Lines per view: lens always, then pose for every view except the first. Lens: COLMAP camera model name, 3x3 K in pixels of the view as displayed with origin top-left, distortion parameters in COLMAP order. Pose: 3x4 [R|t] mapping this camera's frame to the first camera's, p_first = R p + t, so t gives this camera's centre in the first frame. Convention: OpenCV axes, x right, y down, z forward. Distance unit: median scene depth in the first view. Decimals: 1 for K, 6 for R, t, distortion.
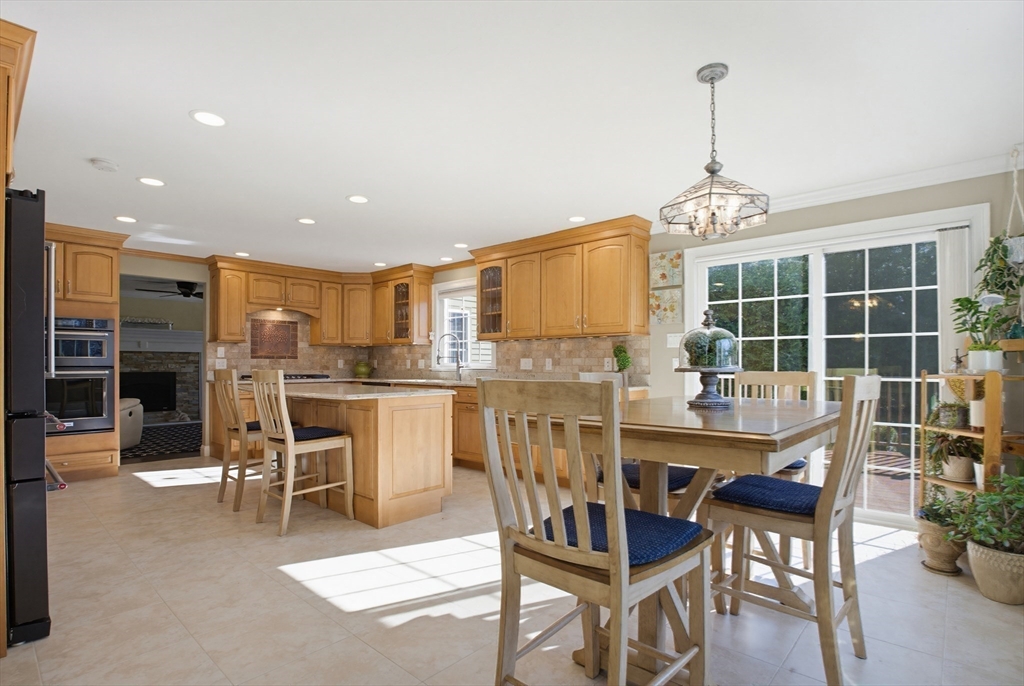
lens RADIAL K [[503.8, 0, 533.8], [0, 503.8, 367.8], [0, 0, 1]] dist [-0.026514, 0.000345]
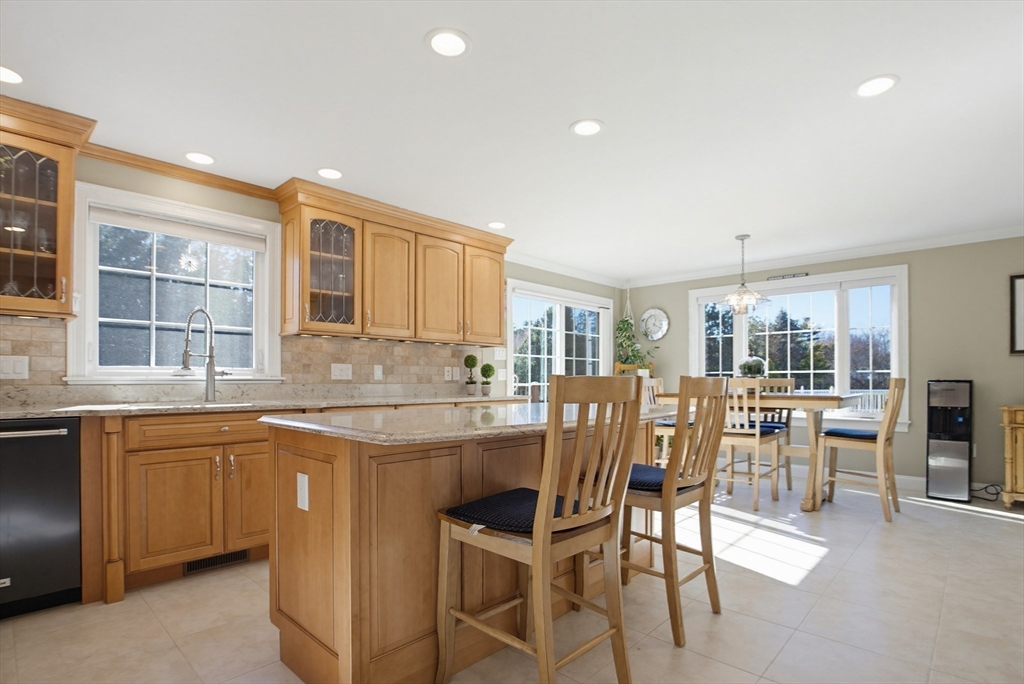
lens RADIAL K [[503.8, 0, 533.8], [0, 503.8, 366.8], [0, 0, 1]] dist [-0.026514, 0.000345]
pose [[0.030100, 0.019412, 0.999358, -0.976448], [0.004994, 0.999796, -0.019571, 0.000820], [-0.999534, 0.005580, 0.029997, 0.973611]]
